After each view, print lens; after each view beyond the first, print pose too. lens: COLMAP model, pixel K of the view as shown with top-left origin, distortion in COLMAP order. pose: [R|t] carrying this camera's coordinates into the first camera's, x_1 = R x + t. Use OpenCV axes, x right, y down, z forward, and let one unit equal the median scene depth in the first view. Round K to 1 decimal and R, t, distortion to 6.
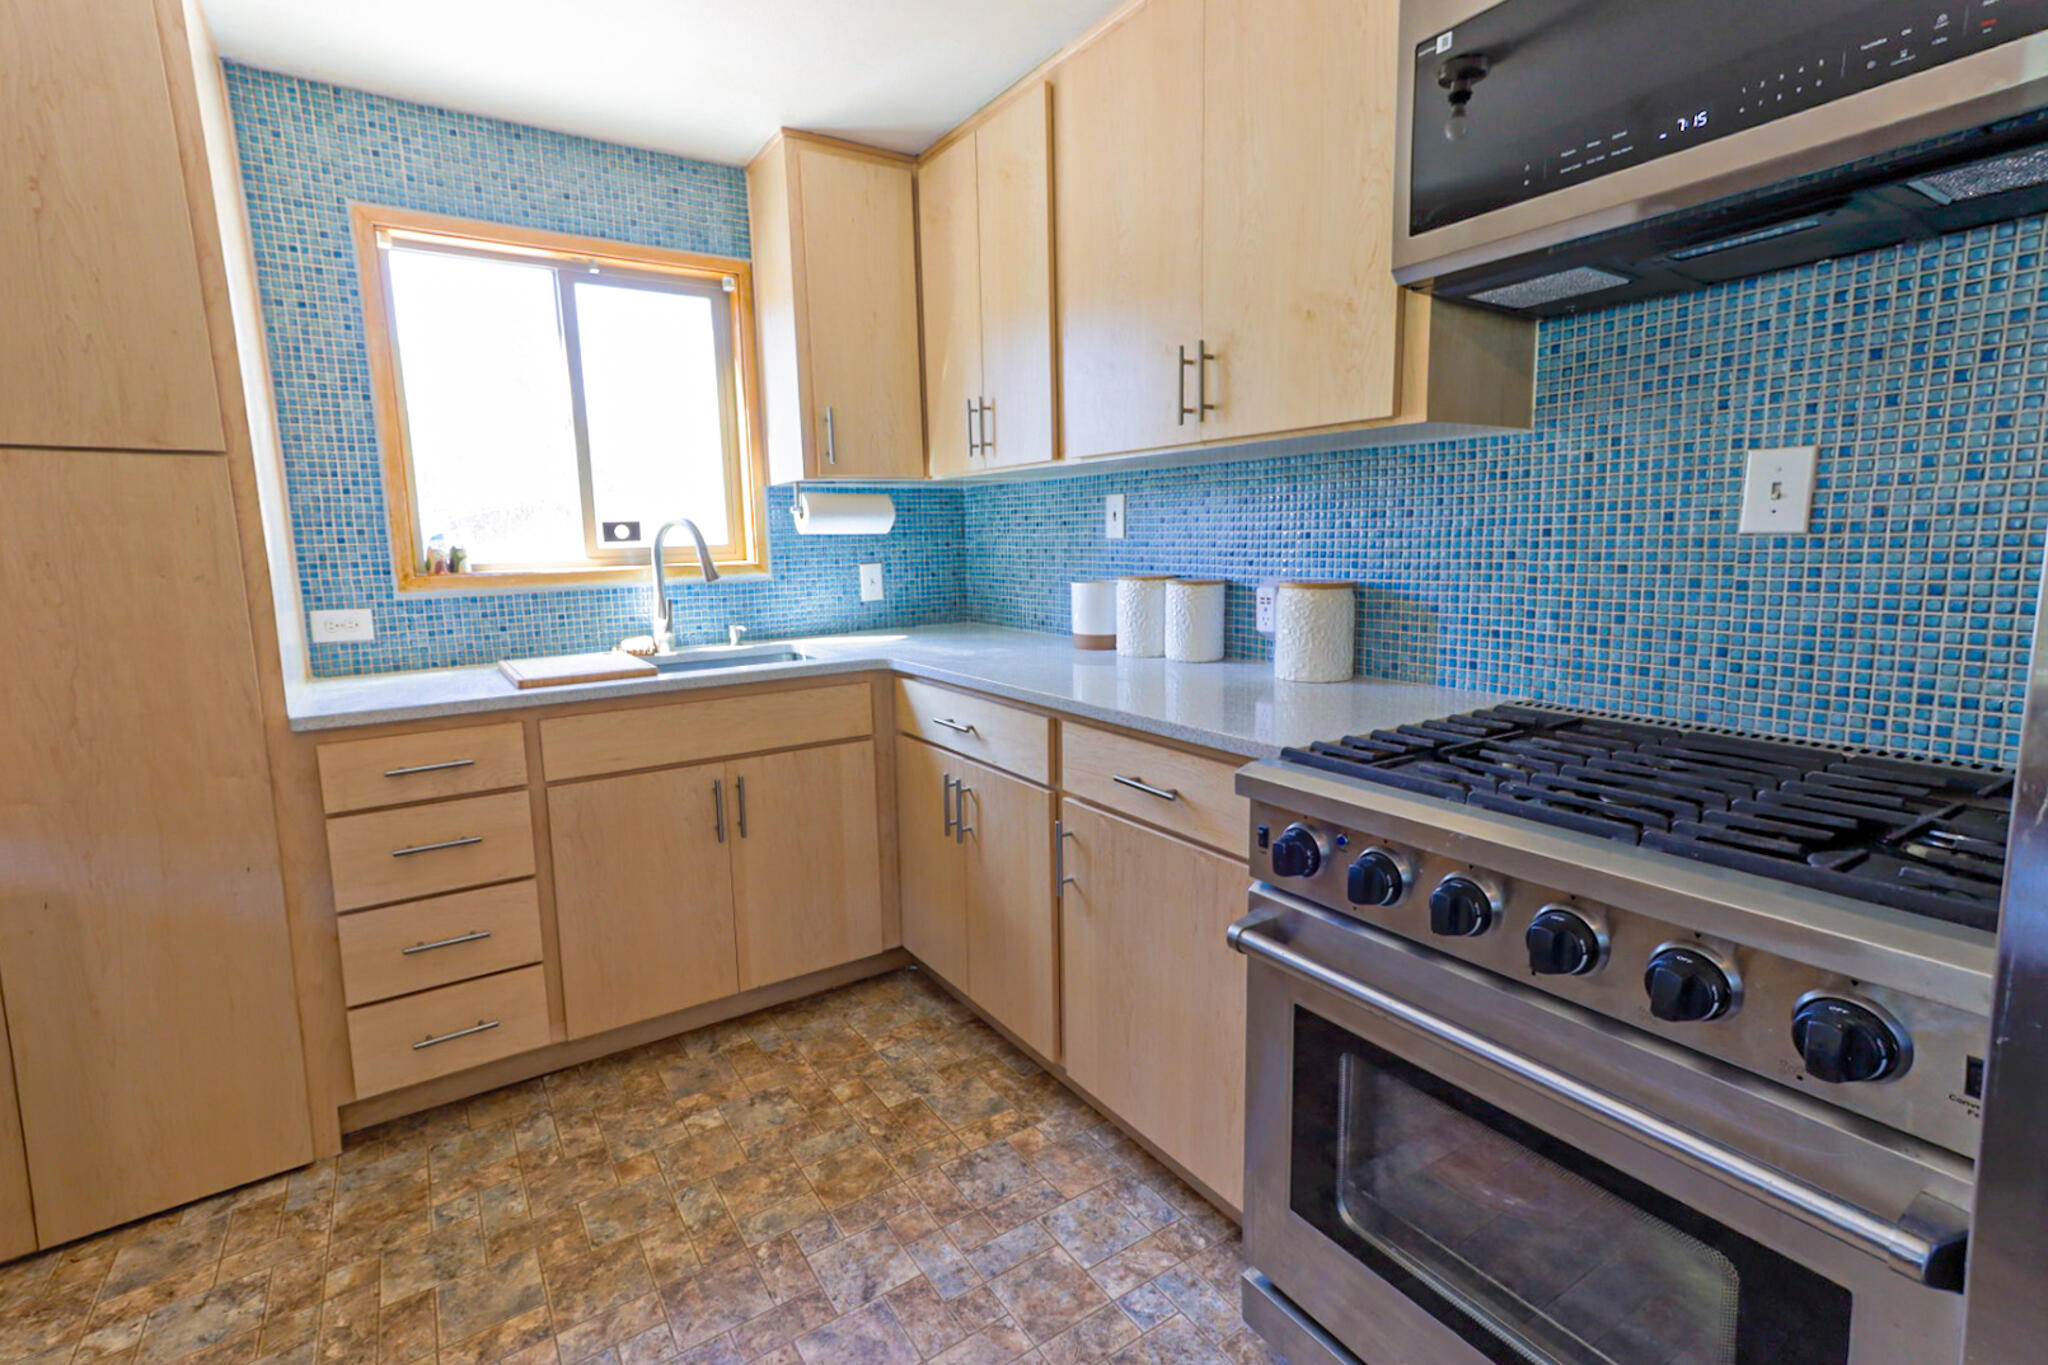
lens RADIAL K [[954.2, 0, 1016.7], [0, 954.2, 666.4], [0, 0, 1]] dist [0.004796, 0.012689]
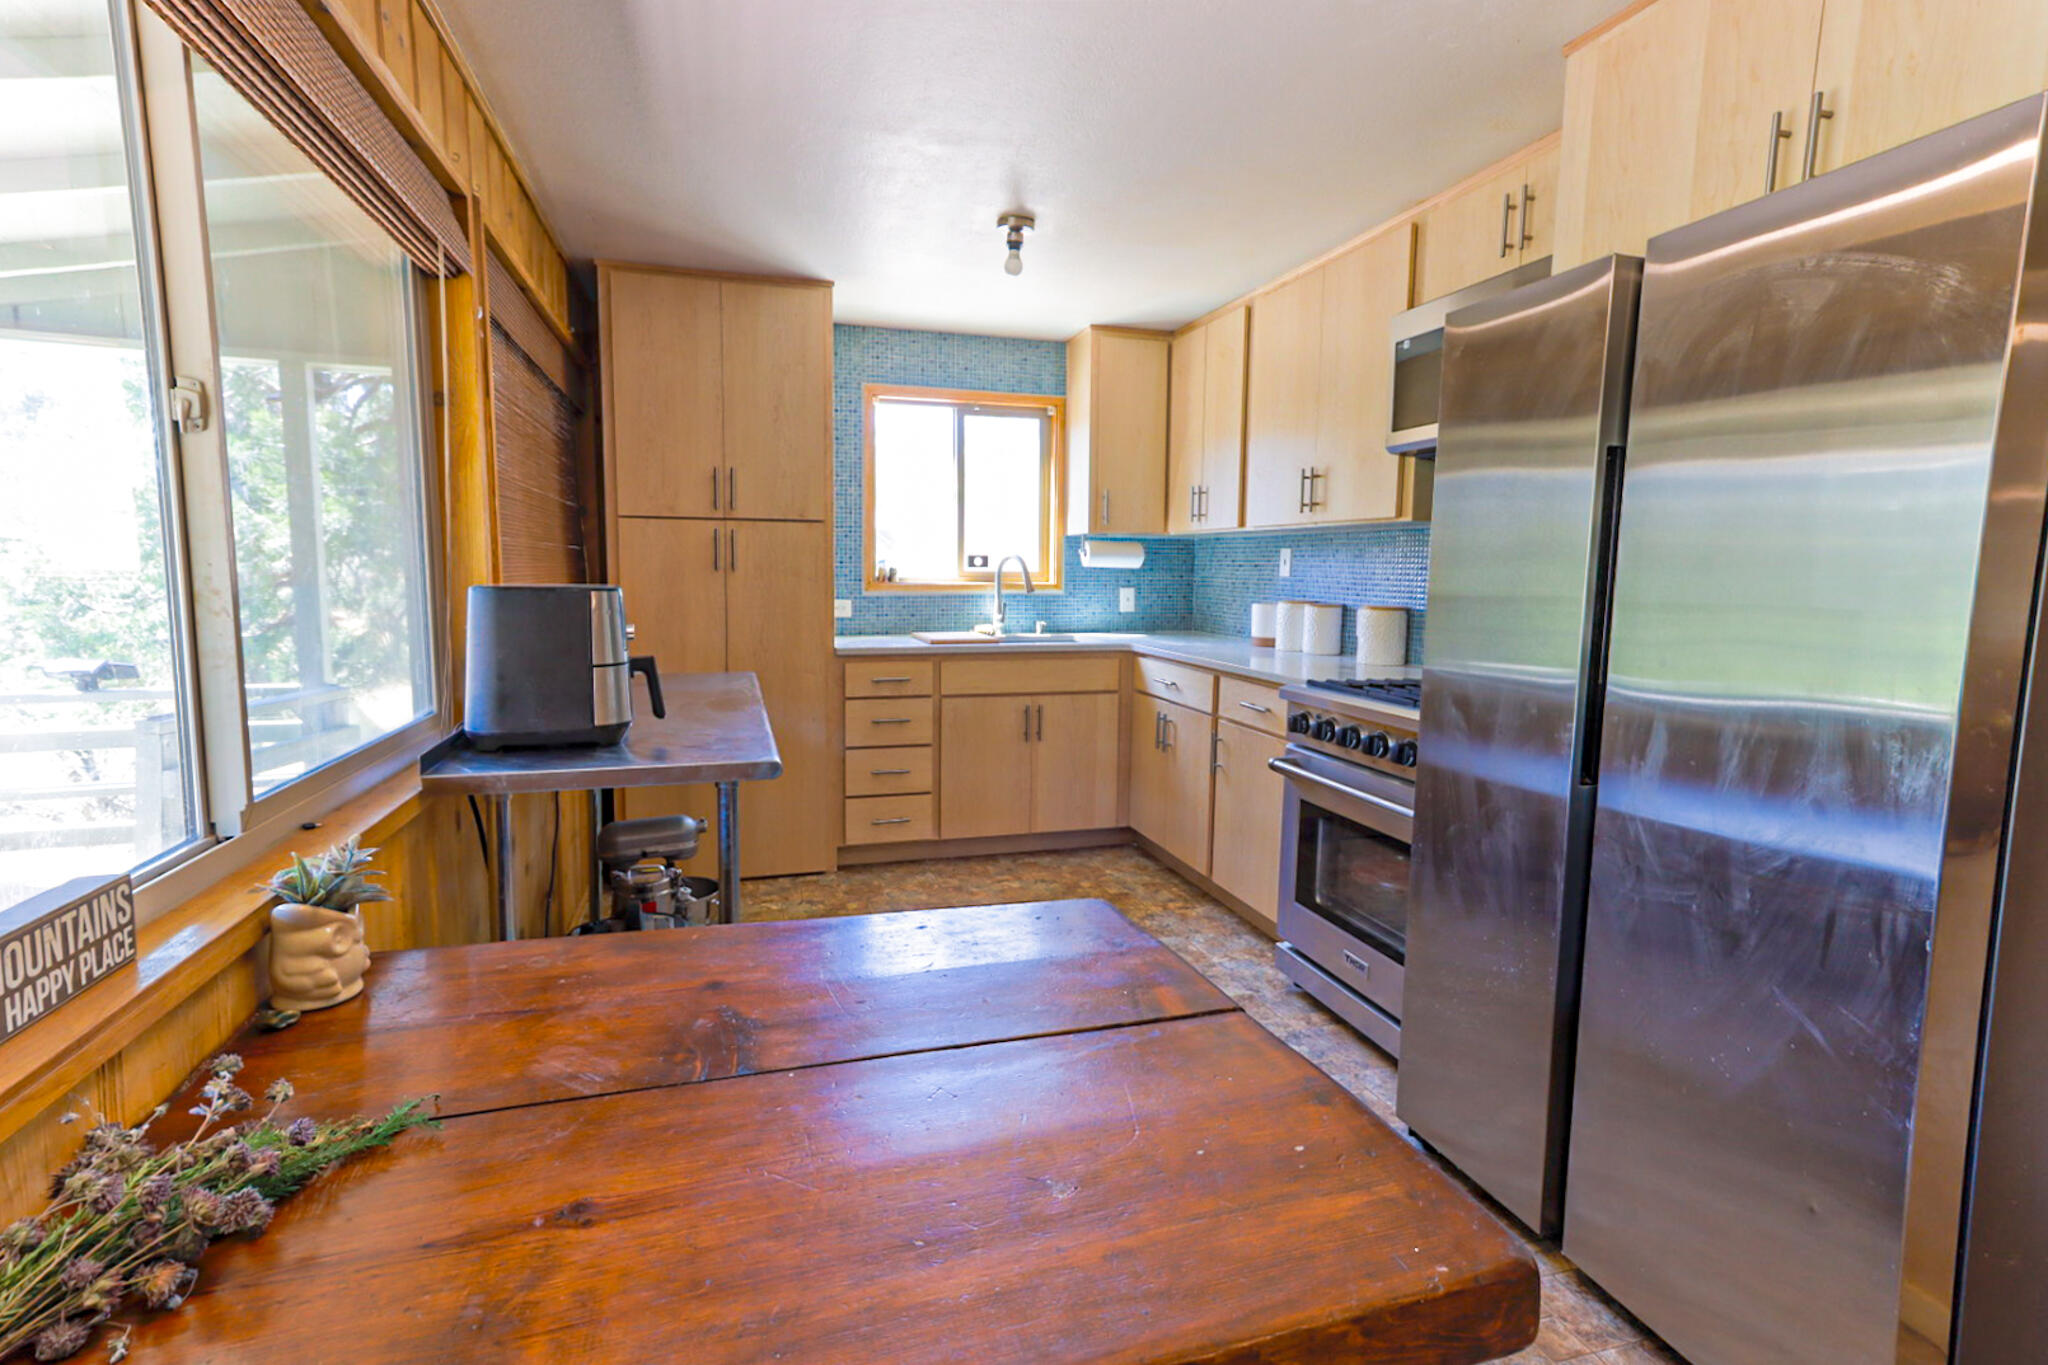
lens RADIAL K [[954.2, 0, 1023.5], [0, 954.2, 669.1], [0, 0, 1]] dist [0.004796, 0.012689]
pose [[0.960933, 0.063923, -0.269299, 0.158877], [-0.072222, 0.997167, -0.021012, 0.098738], [0.267193, 0.039640, 0.962827, -0.753028]]
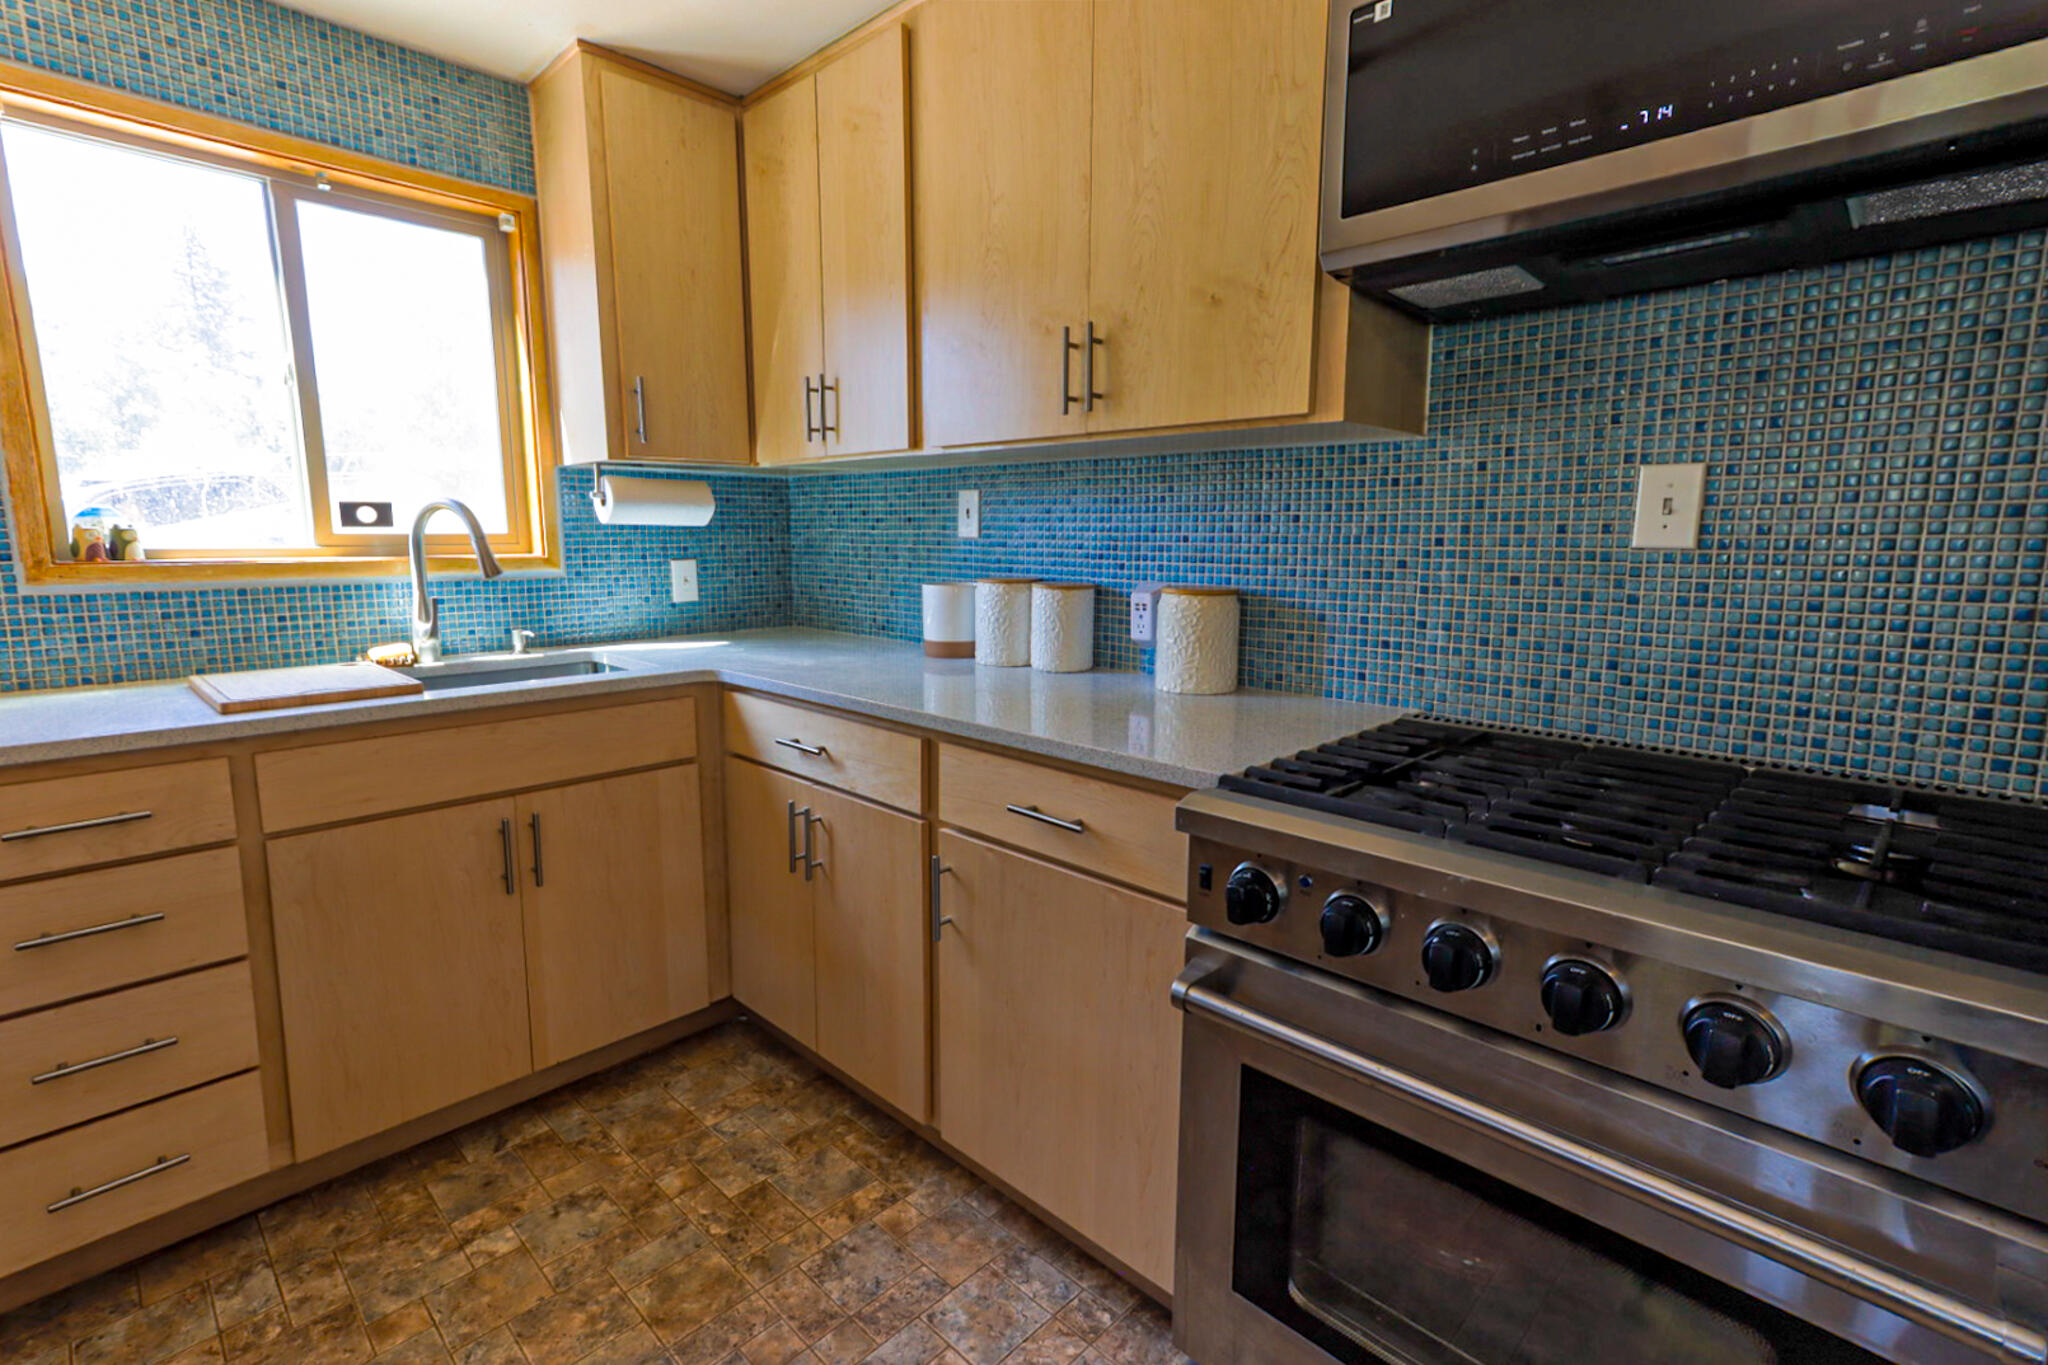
lens RADIAL K [[954.2, 0, 1019.4], [0, 954.2, 668.7], [0, 0, 1]] dist [0.004796, 0.012689]
pose [[0.976104, -0.005512, 0.217234, -0.065156], [0.004977, 0.999983, 0.003006, -0.012181], [-0.217247, -0.001853, 0.976115, 0.109503]]
